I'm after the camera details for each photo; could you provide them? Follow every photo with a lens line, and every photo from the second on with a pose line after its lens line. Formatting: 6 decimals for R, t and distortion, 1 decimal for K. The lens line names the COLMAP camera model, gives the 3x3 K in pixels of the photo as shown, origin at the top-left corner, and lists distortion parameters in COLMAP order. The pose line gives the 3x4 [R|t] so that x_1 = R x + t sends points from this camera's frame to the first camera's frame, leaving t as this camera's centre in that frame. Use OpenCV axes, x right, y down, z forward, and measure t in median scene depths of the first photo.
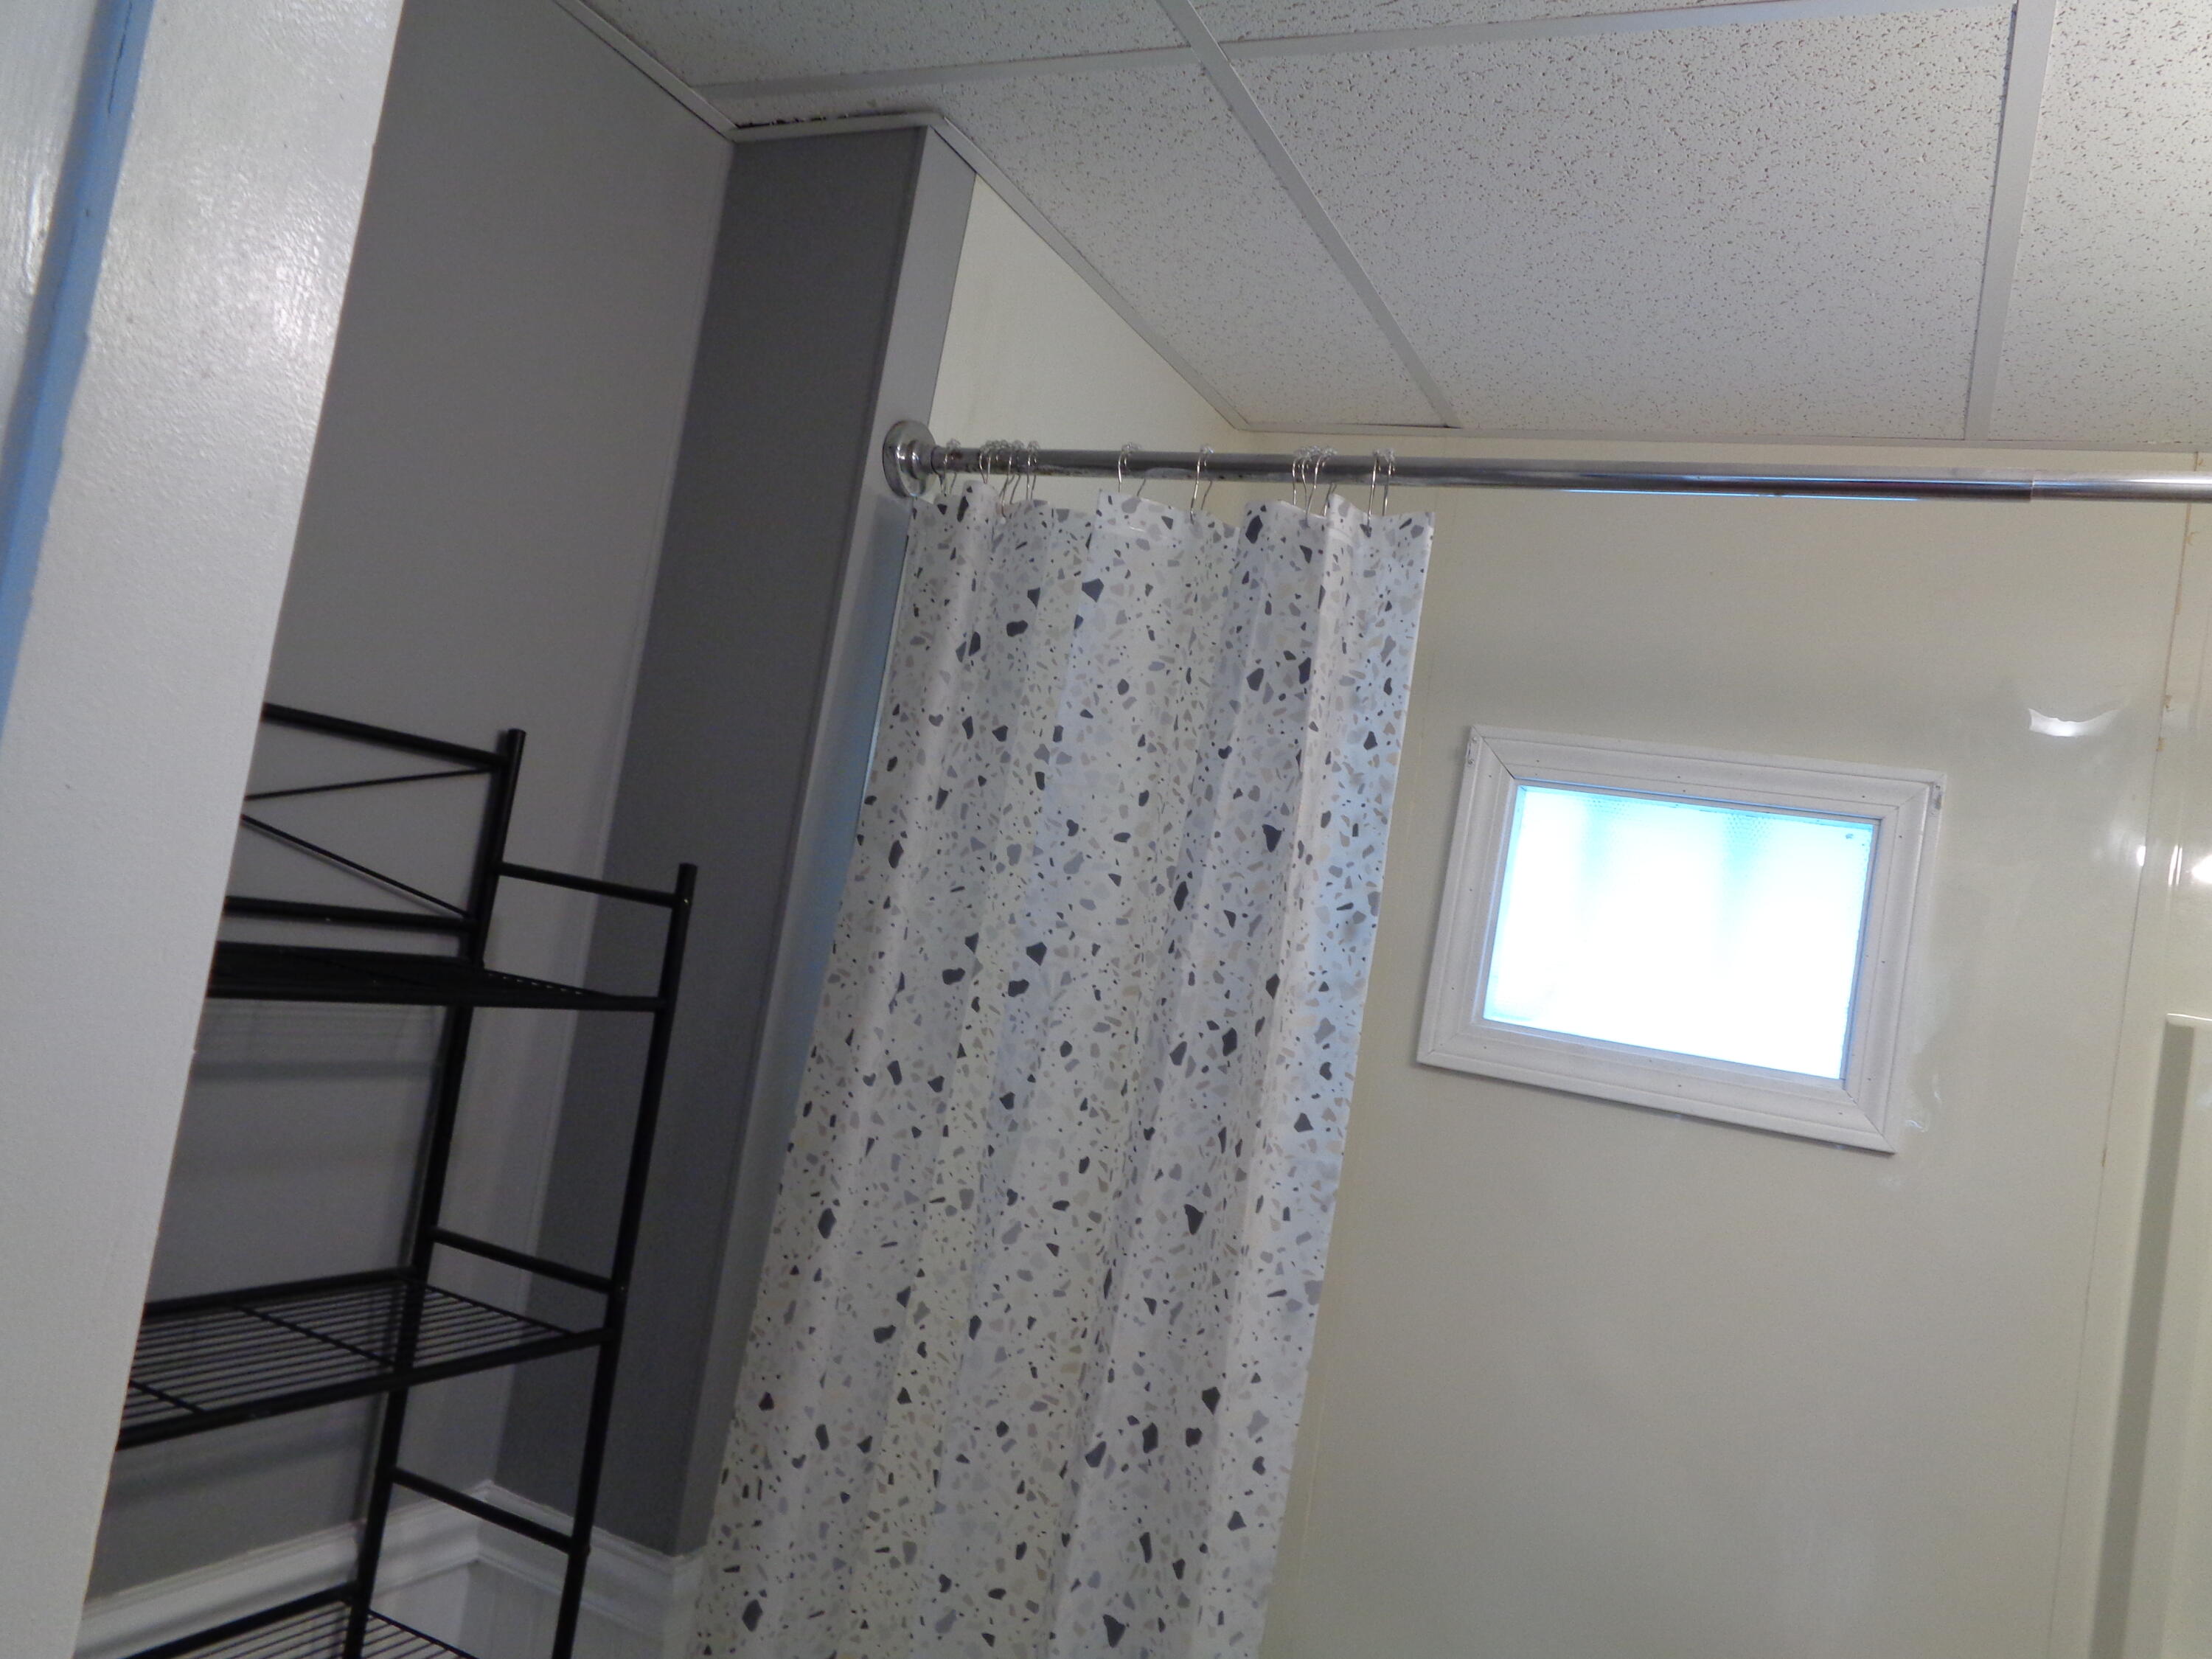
lens RADIAL K [[1643.6, 0, 1121.2], [0, 1643.6, 827.6], [0, 0, 1]] dist [-0.016998, 0.022310]
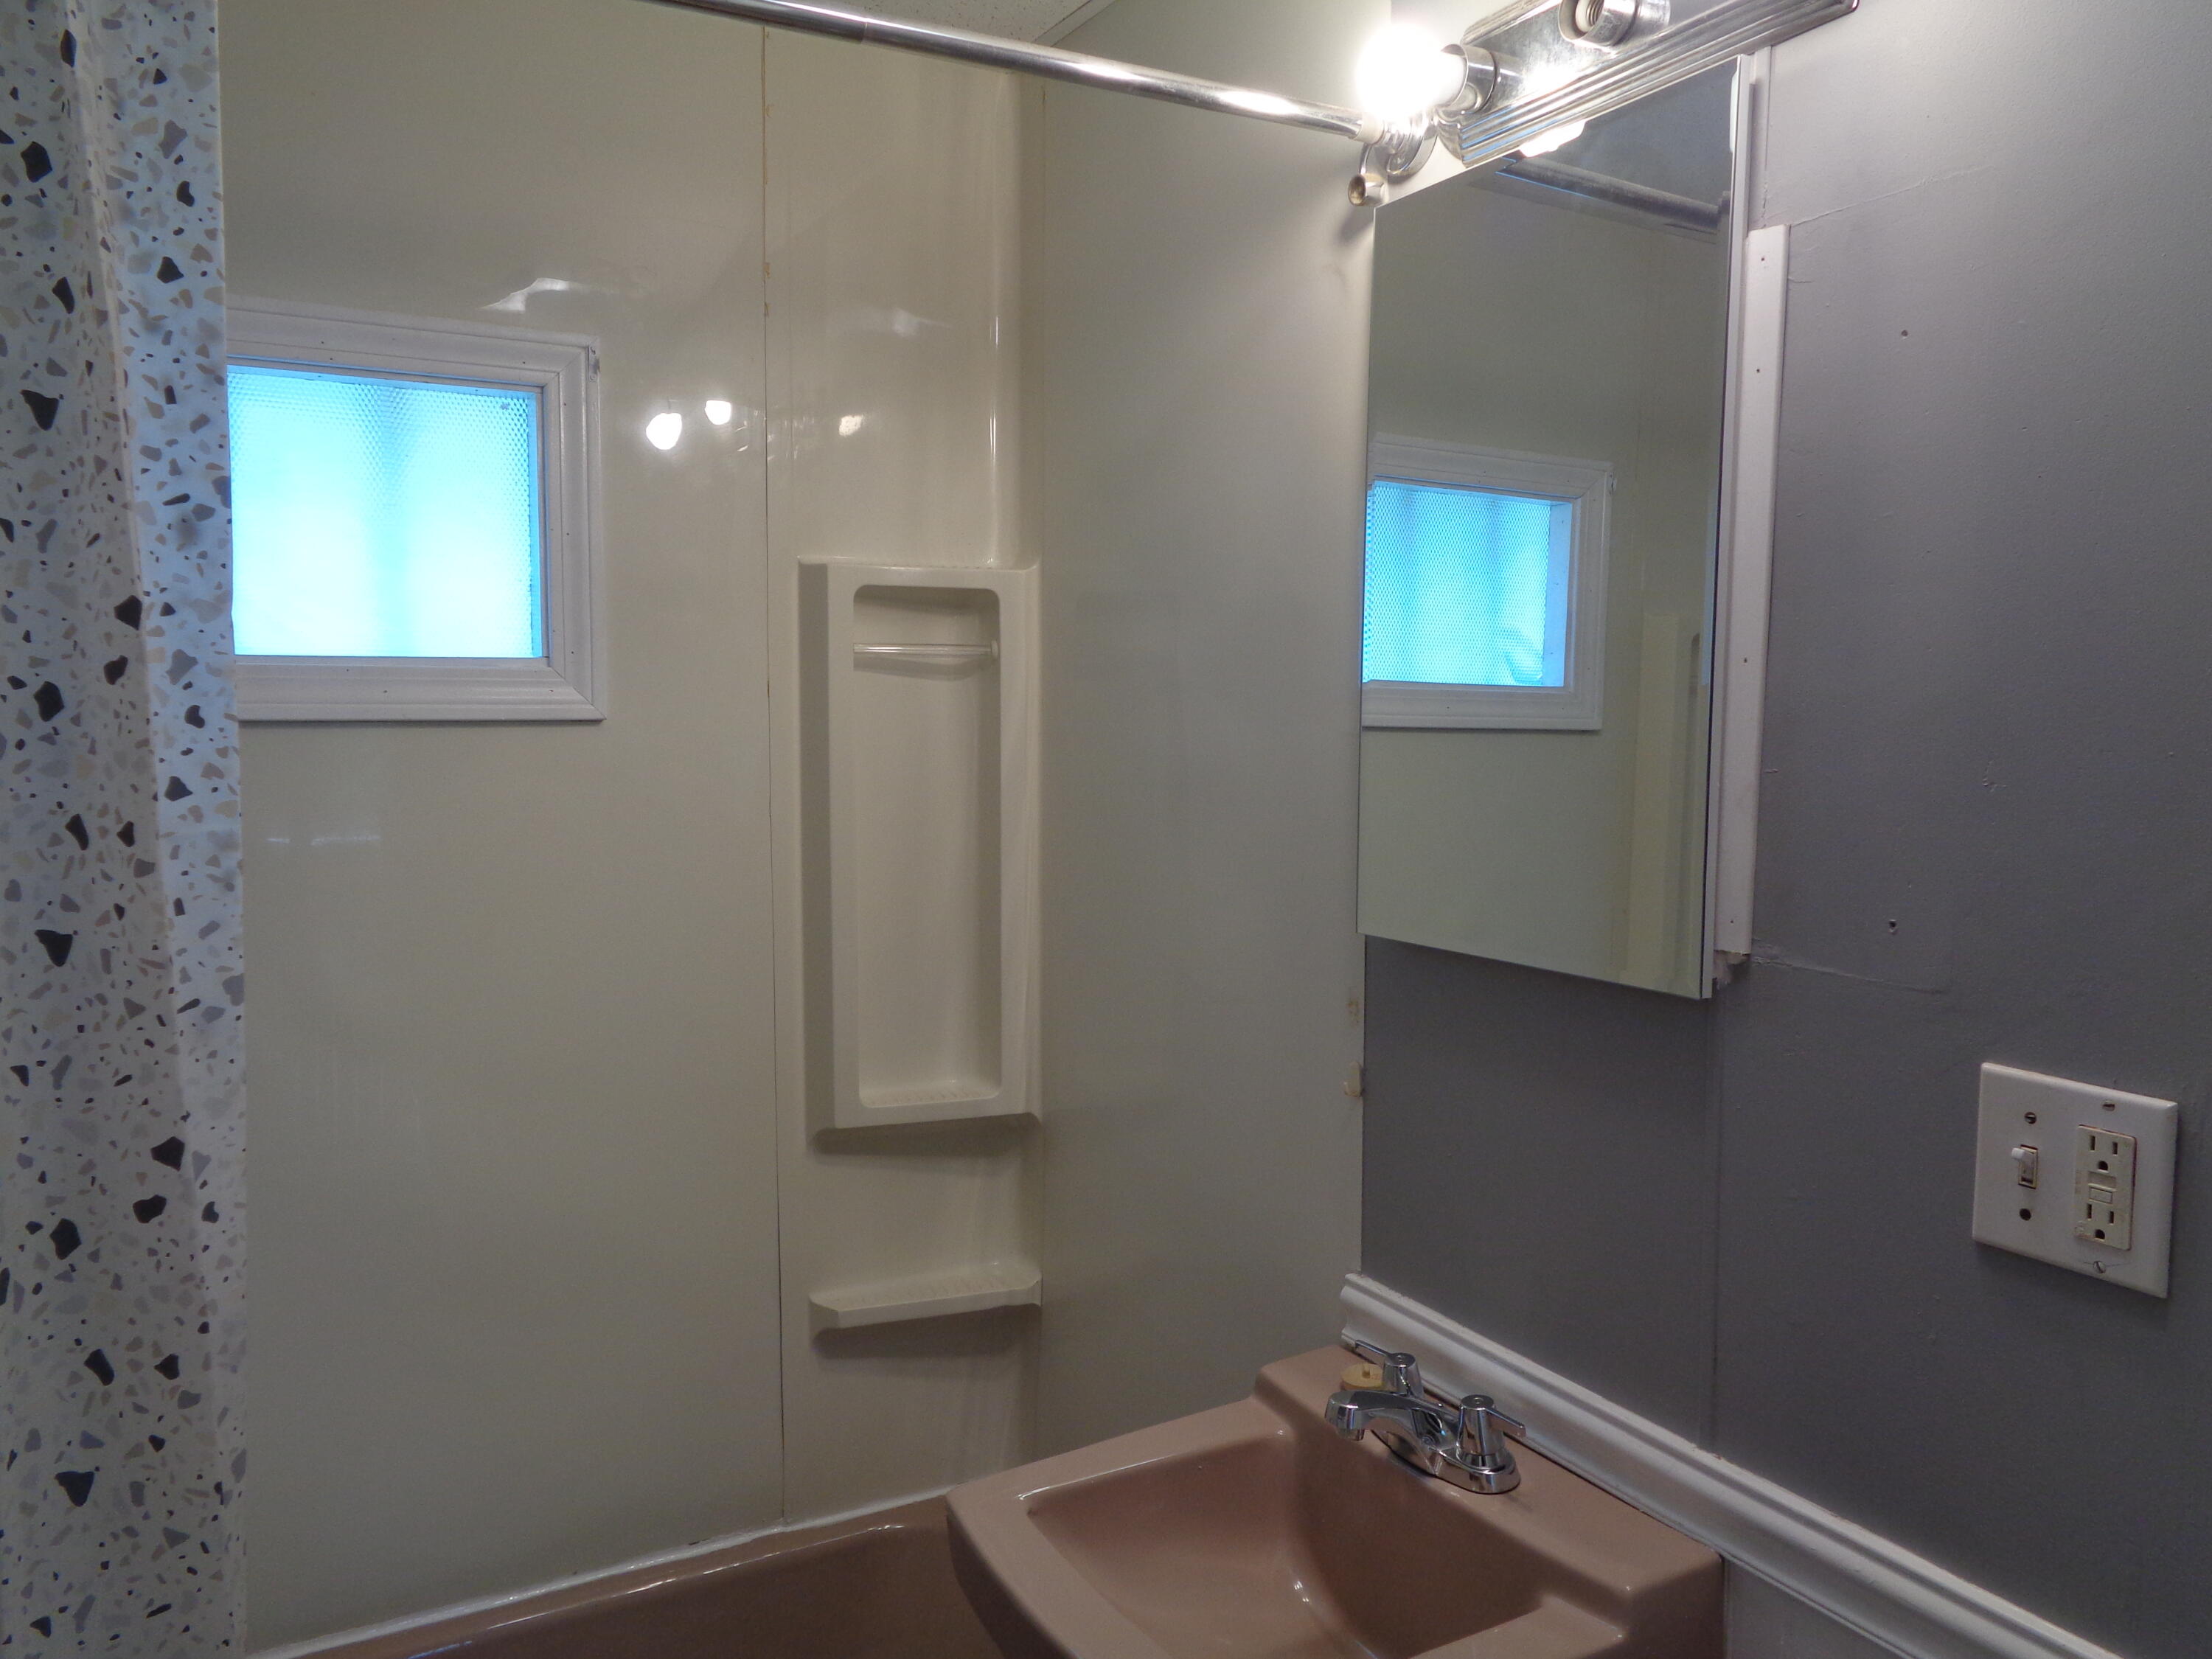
lens RADIAL K [[1643.6, 0, 1121.2], [0, 1643.6, 827.6], [0, 0, 1]] dist [-0.016998, 0.022310]
pose [[0.582725, -0.229001, 0.779737, -0.235094], [0.036785, 0.965926, 0.256192, 0.016818], [-0.811837, -0.120607, 0.571293, 0.198622]]
